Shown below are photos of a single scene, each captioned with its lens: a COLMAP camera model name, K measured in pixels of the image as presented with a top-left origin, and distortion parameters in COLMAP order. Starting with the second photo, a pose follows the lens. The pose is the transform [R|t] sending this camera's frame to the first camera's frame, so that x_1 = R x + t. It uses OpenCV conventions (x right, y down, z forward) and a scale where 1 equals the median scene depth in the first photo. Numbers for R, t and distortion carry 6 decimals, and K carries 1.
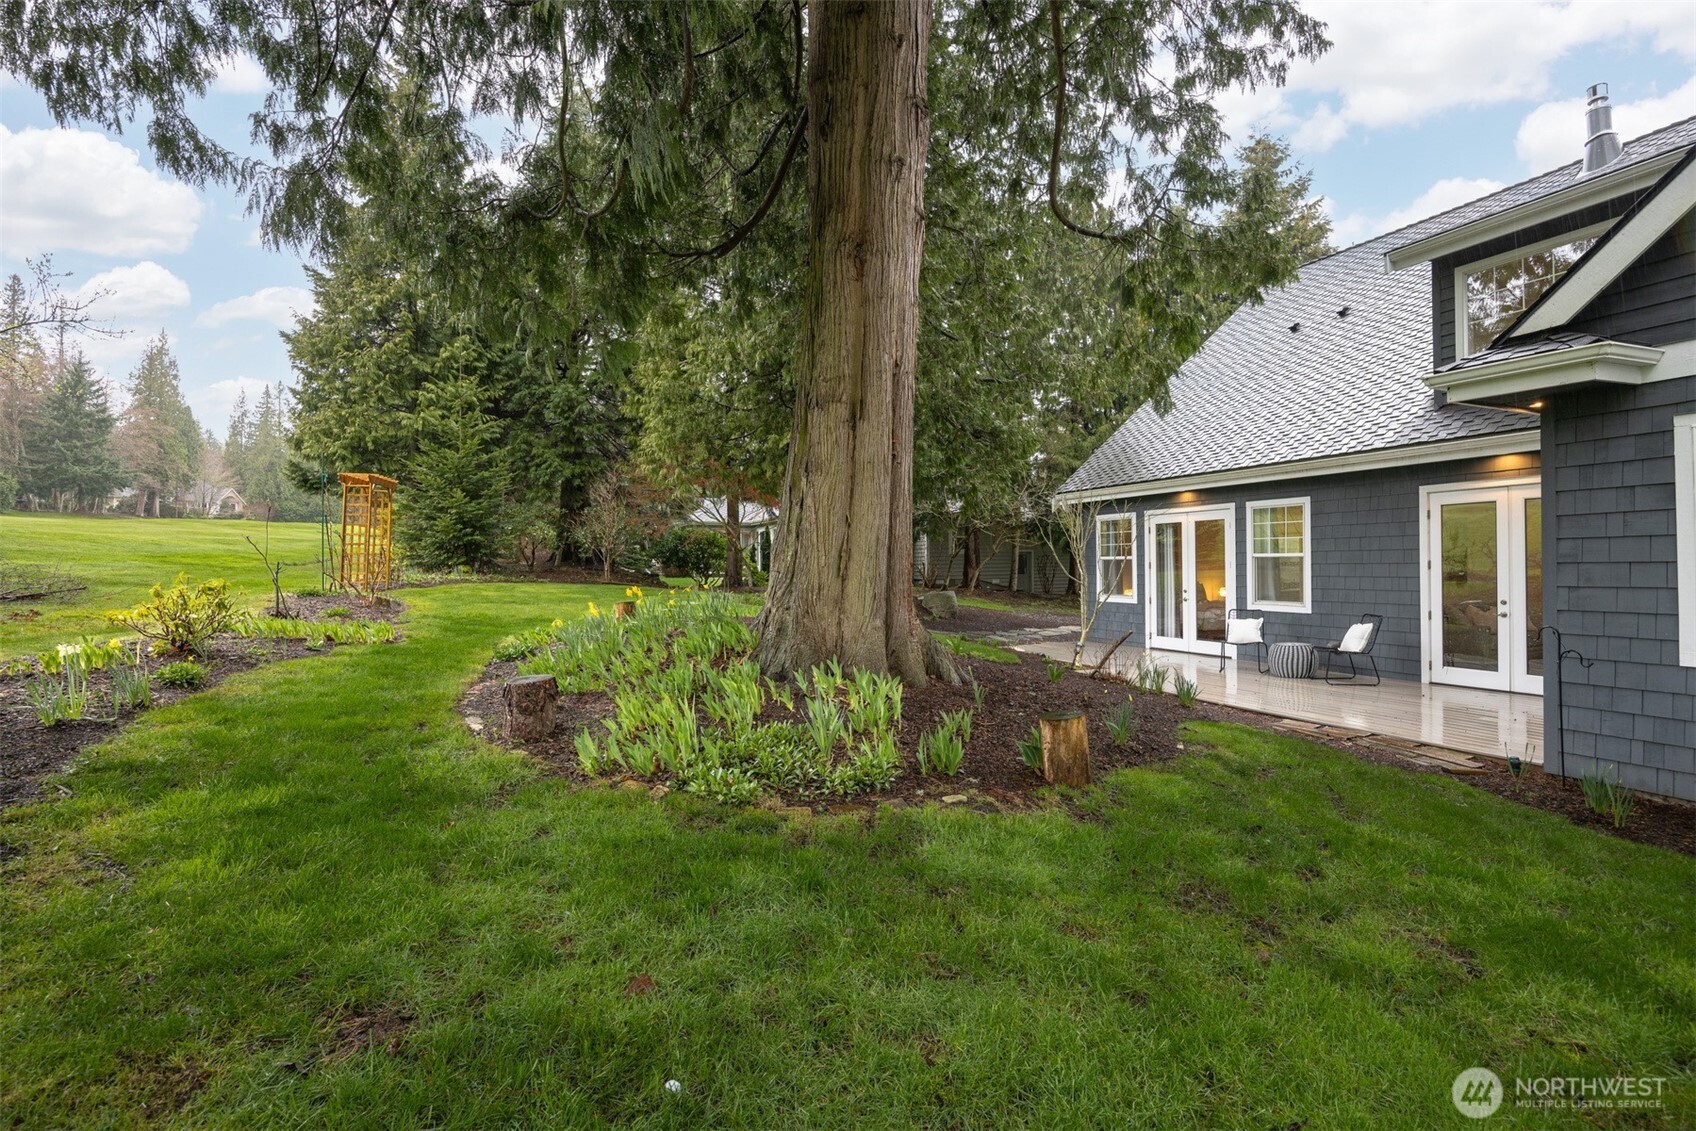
lens RADIAL K [[799.4, 0, 849.8], [0, 799.4, 570.5], [0, 0, 1]] dist [-0.004280, 0.000462]
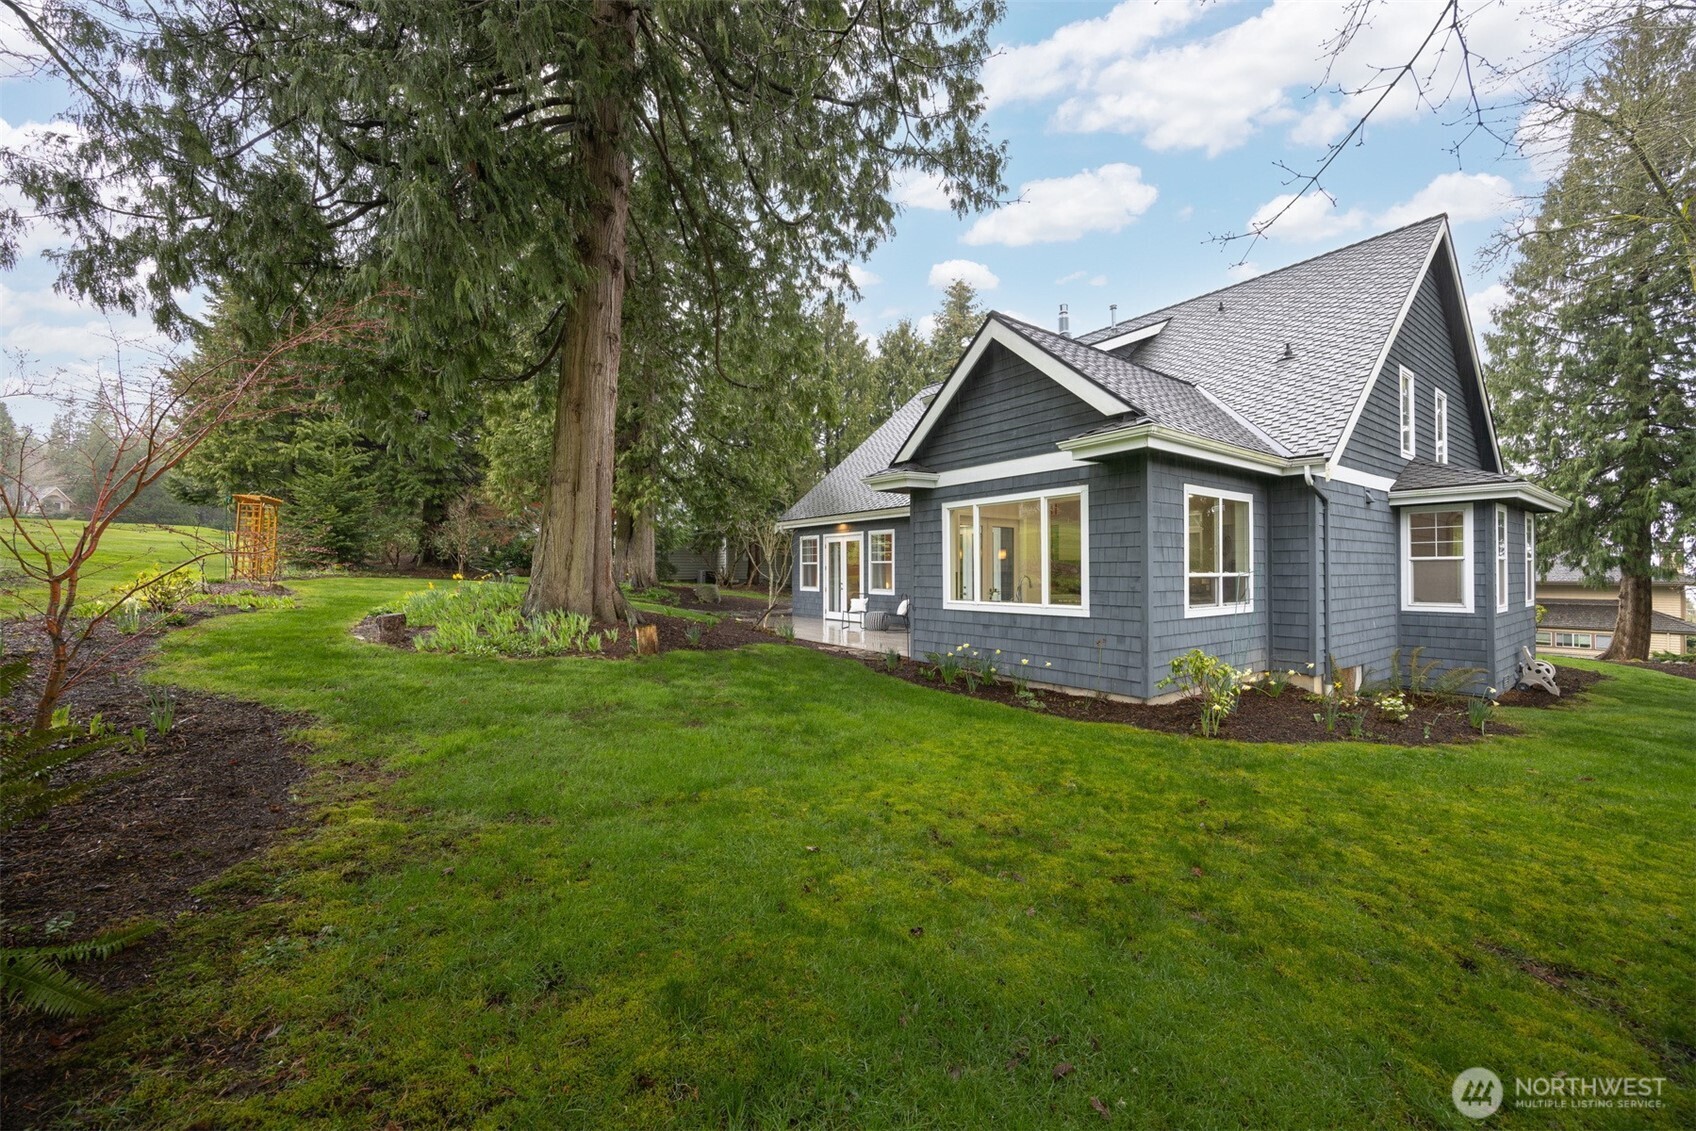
lens RADIAL K [[653.4, 0, 850.1], [0, 653.4, 567.4], [0, 0, 1]] dist [0.003795, 0.000461]
pose [[0.974517, 0.008843, 0.224137, 0.102611], [-0.006309, 0.999908, -0.012017, 0.006652], [-0.224223, 0.010296, 0.974483, -0.250086]]
